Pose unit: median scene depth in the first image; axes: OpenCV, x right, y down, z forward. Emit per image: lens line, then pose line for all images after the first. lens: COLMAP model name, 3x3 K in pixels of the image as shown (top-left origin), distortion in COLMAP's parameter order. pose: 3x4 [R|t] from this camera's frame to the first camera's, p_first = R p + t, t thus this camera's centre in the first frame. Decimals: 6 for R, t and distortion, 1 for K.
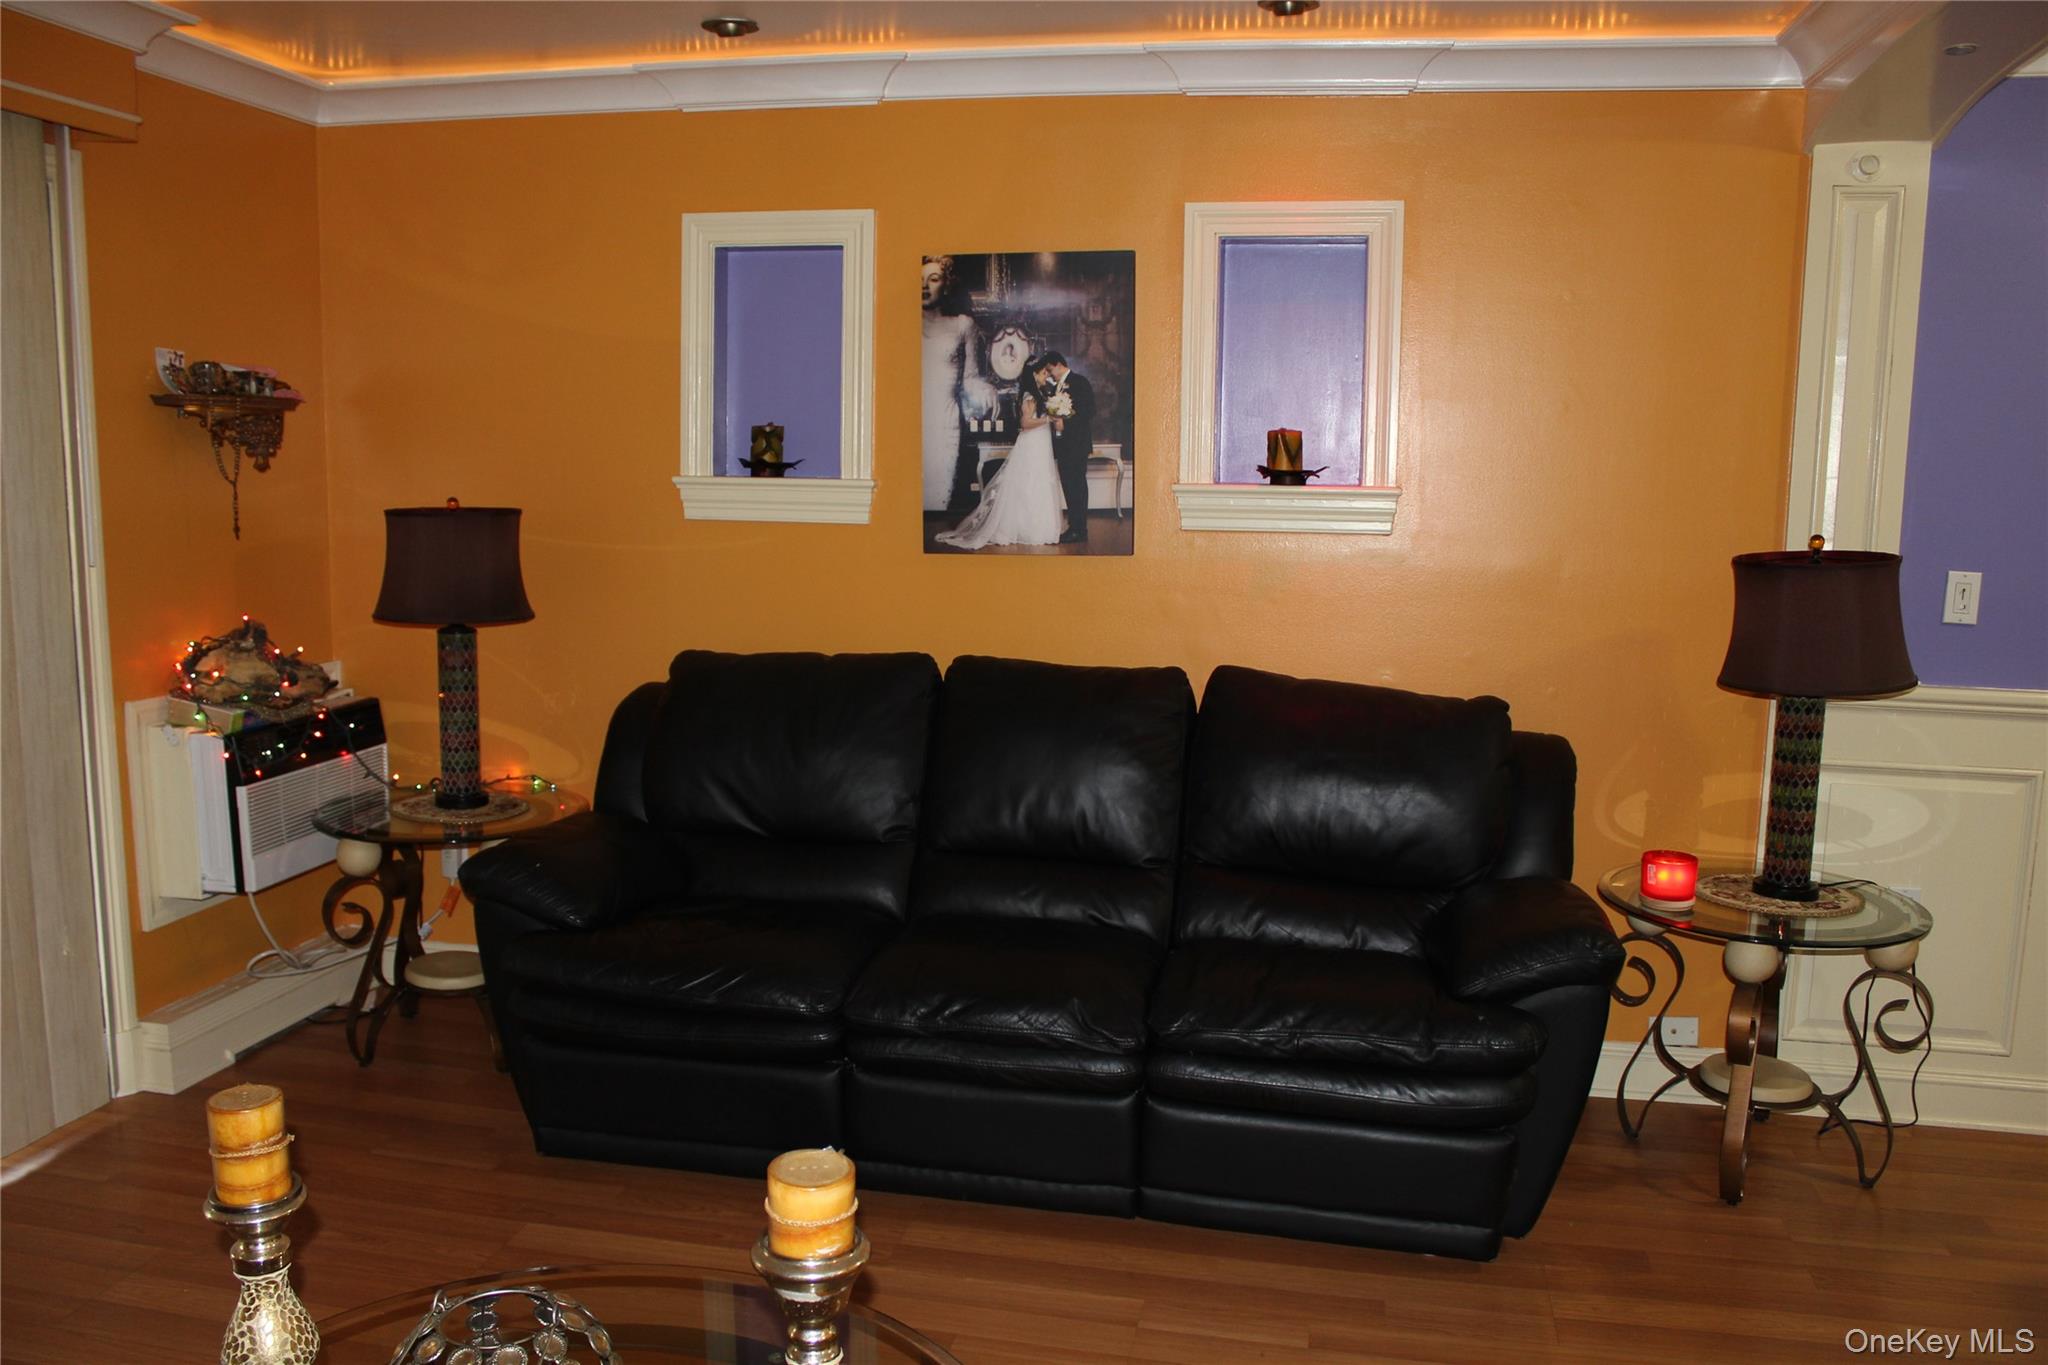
lens RADIAL K [[1825.5, 0, 1017.1], [0, 1825.5, 680.7], [0, 0, 1]] dist [-0.006400, 0.007304]
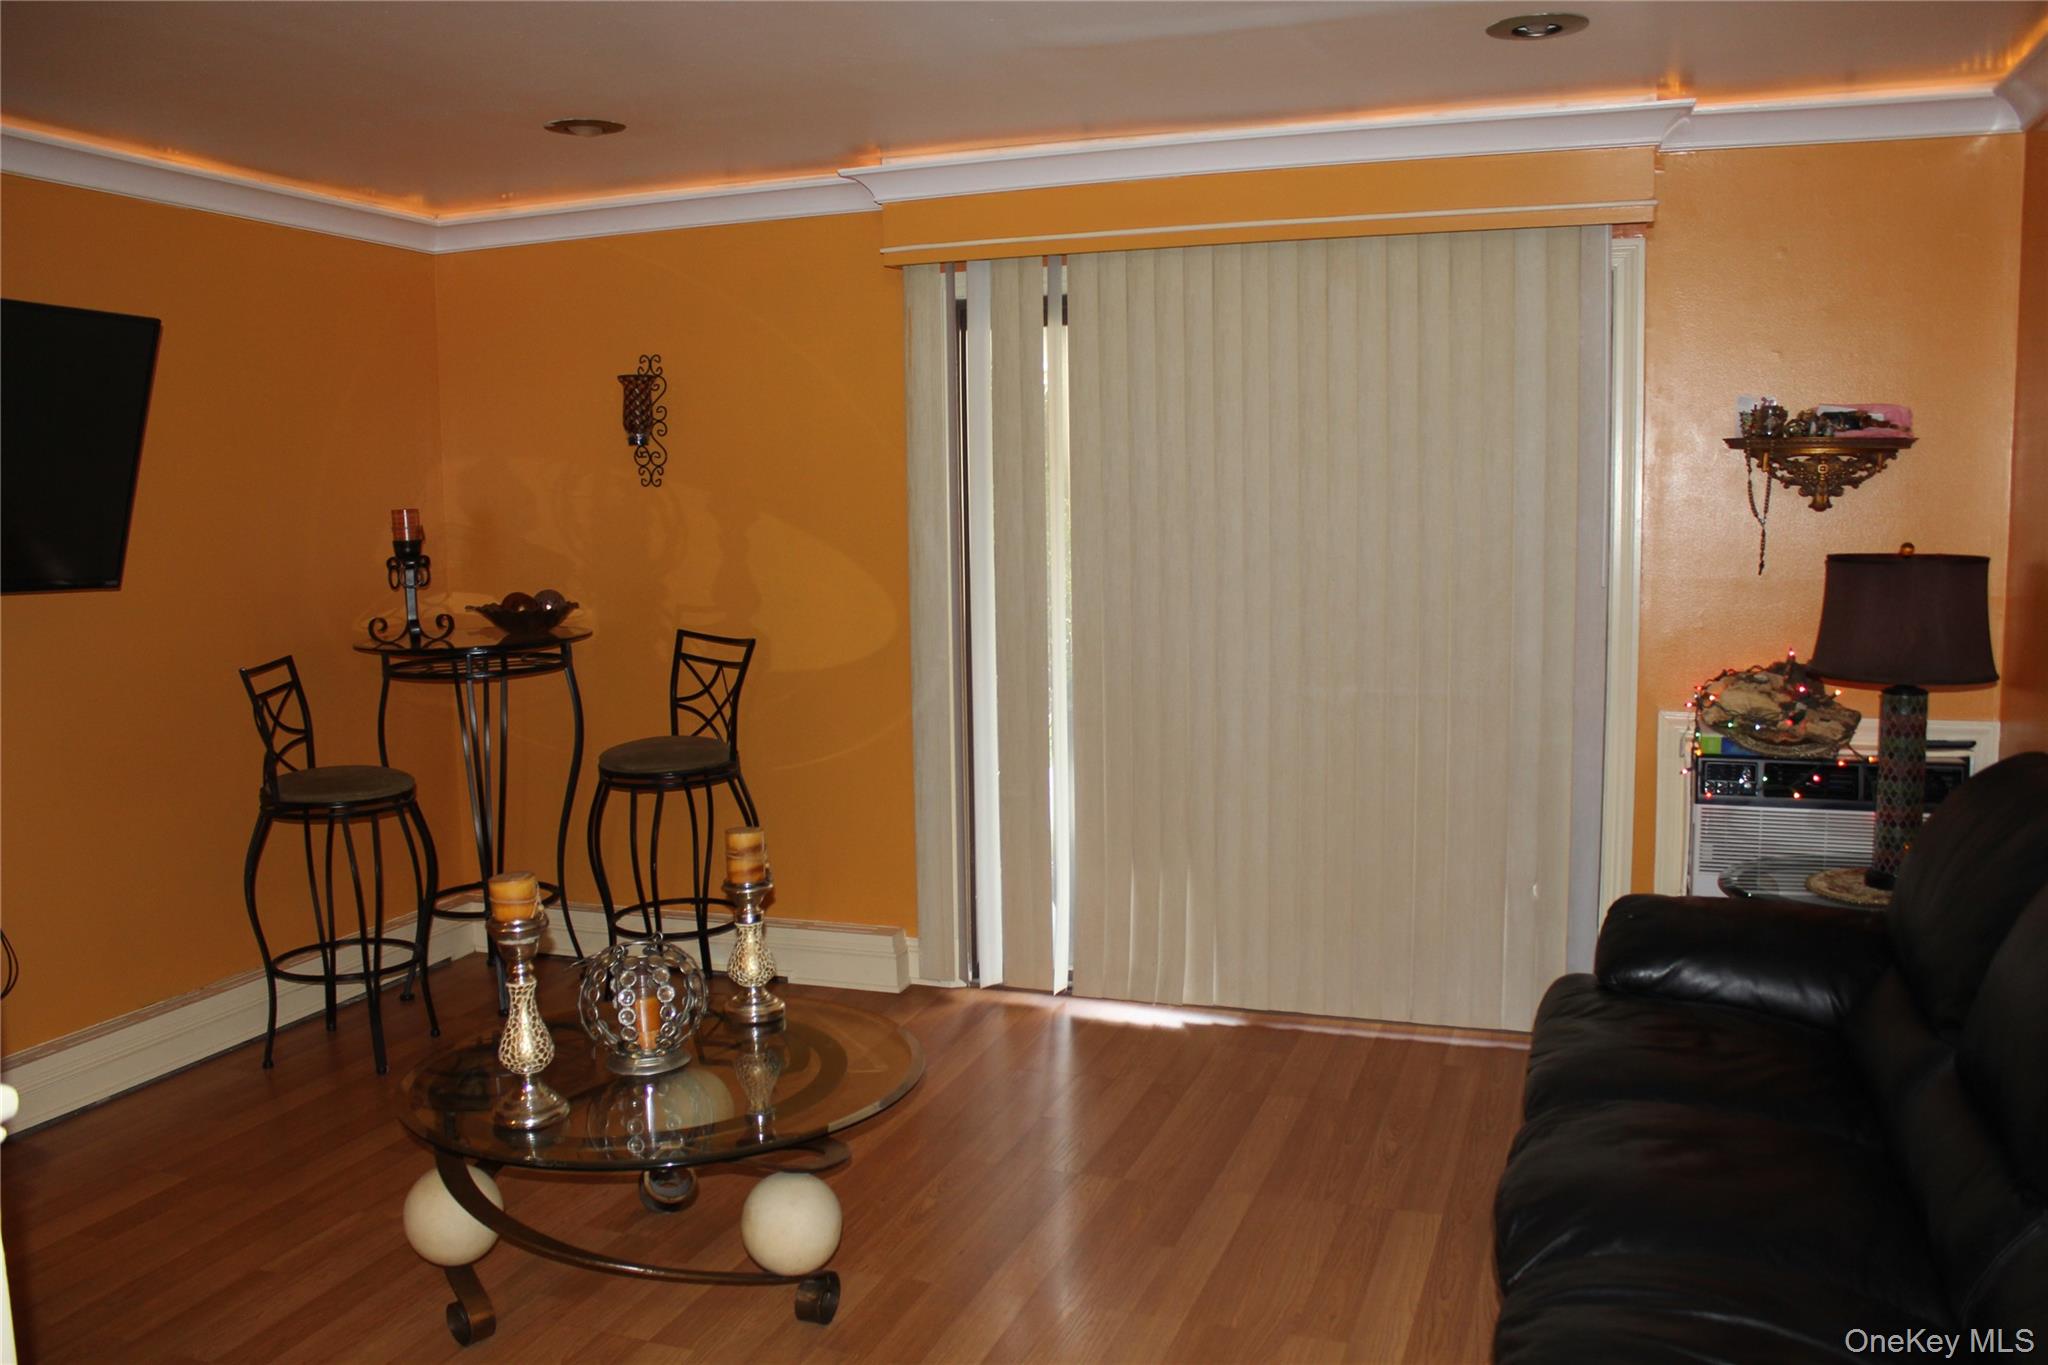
lens RADIAL K [[1825.5, 0, 1010.7], [0, 1825.5, 678.8], [0, 0, 1]] dist [-0.006400, 0.007304]
pose [[-0.136228, 0.103081, -0.985300, 0.640050], [-0.124778, 0.984866, 0.120287, -0.087407], [0.982788, 0.139330, -0.121304, 0.687266]]
